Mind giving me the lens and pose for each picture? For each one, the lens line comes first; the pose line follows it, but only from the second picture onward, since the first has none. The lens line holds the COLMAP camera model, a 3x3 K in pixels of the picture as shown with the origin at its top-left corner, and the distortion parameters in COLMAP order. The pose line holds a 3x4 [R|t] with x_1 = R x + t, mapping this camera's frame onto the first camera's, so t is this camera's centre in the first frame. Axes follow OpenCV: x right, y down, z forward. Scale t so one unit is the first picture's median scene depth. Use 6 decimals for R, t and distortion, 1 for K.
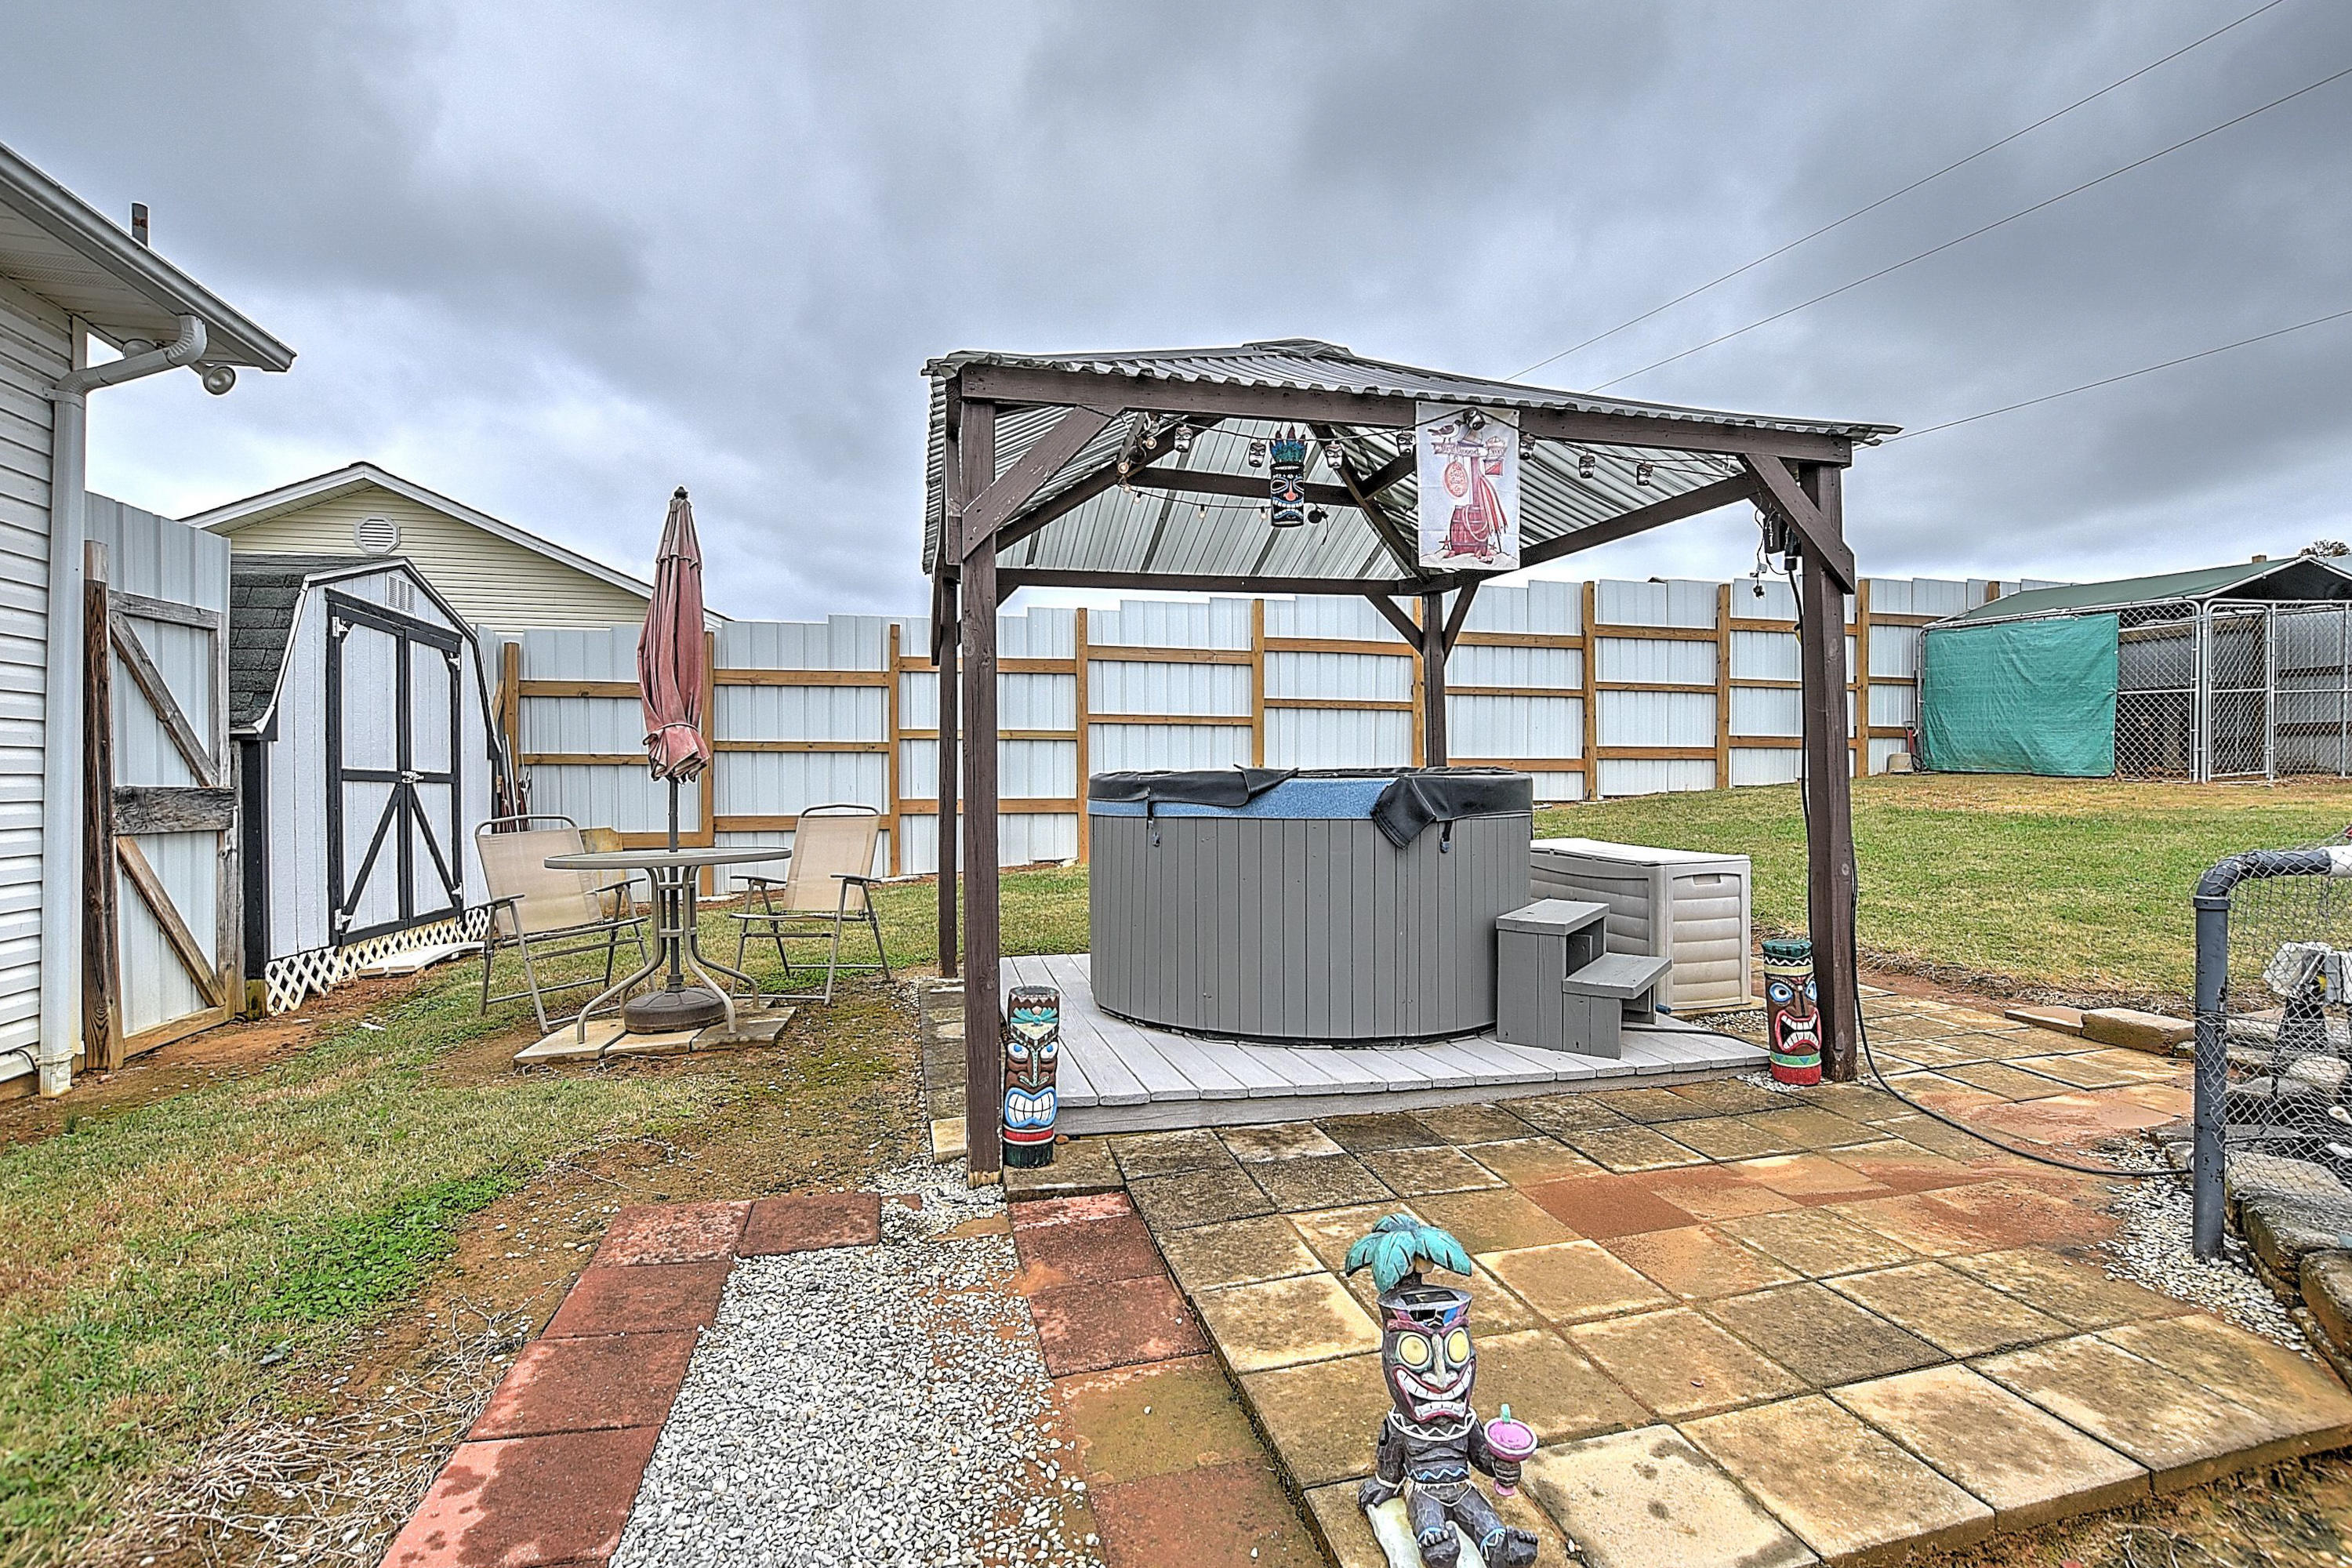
lens RADIAL K [[1070.3, 0, 1178.0], [0, 1070.3, 772.0], [0, 0, 1]] dist [-0.021282, 0.001770]
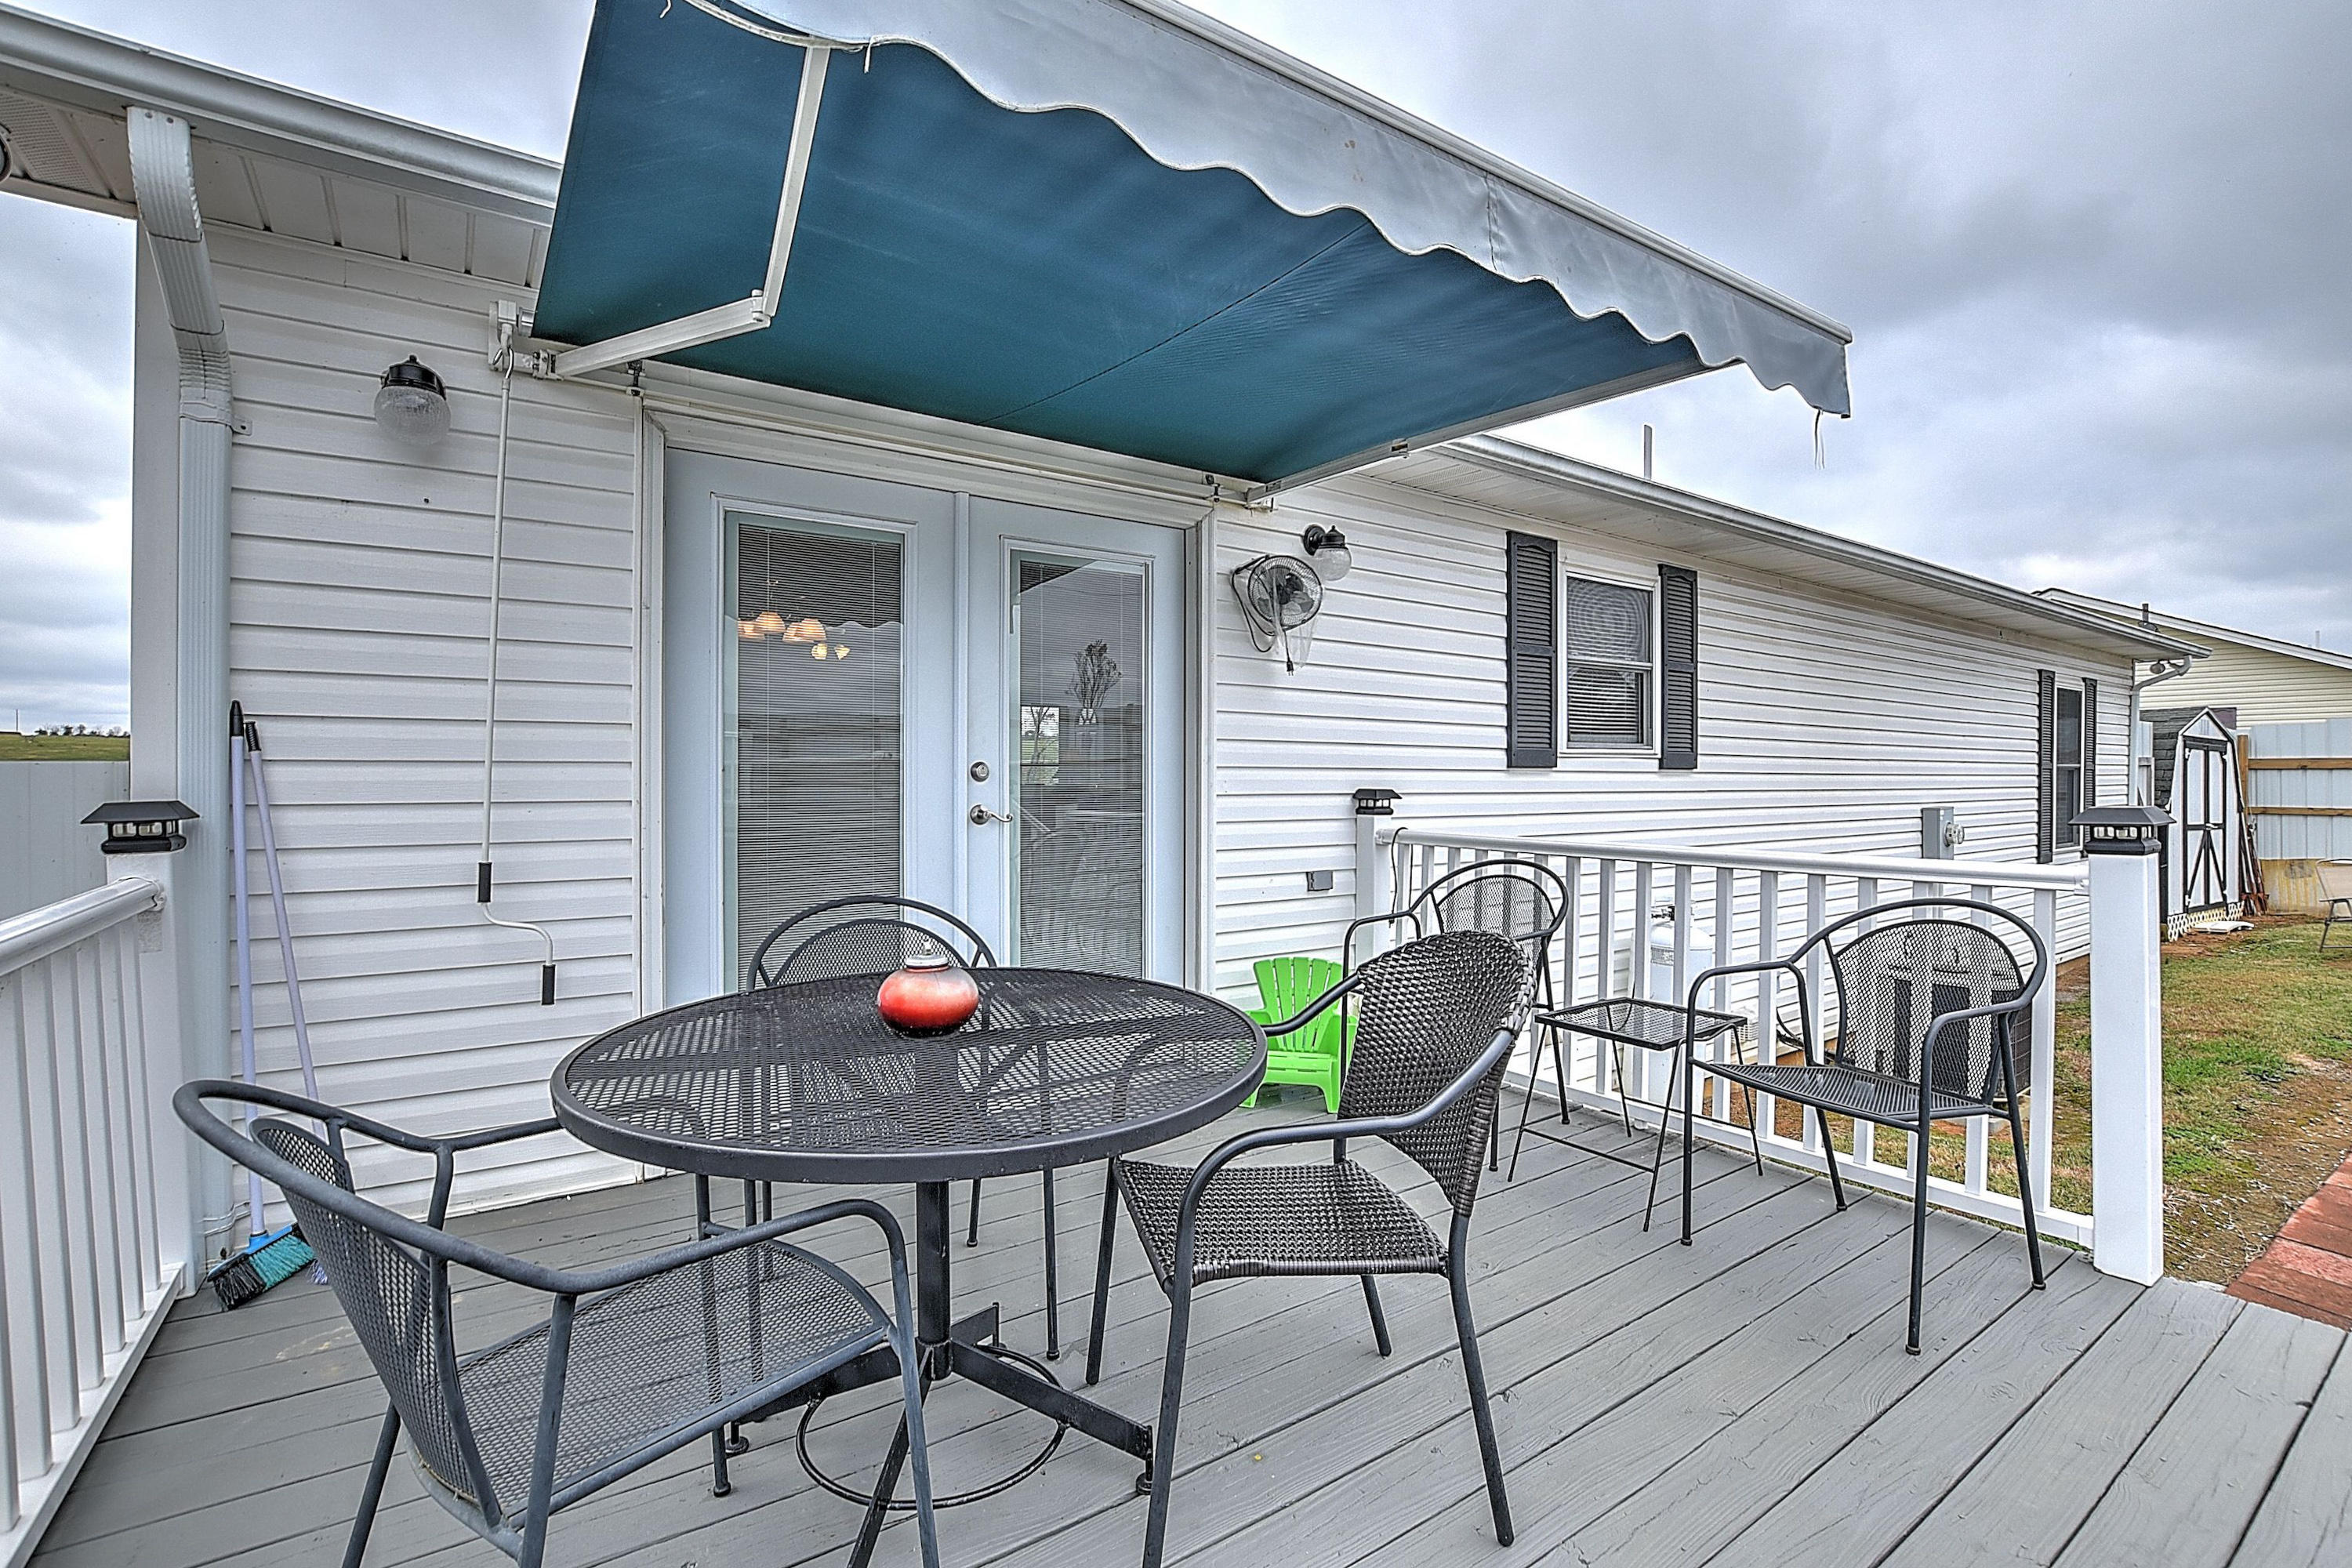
lens RADIAL K [[1070.3, 0, 1189.8], [0, 1070.3, 776.8], [0, 0, 1]] dist [-0.021282, 0.001770]
pose [[0.341516, 0.001965, -0.939874, 0.380194], [-0.000105, 0.999998, 0.002052, -0.086567], [0.939876, -0.000602, 0.341516, -1.293512]]
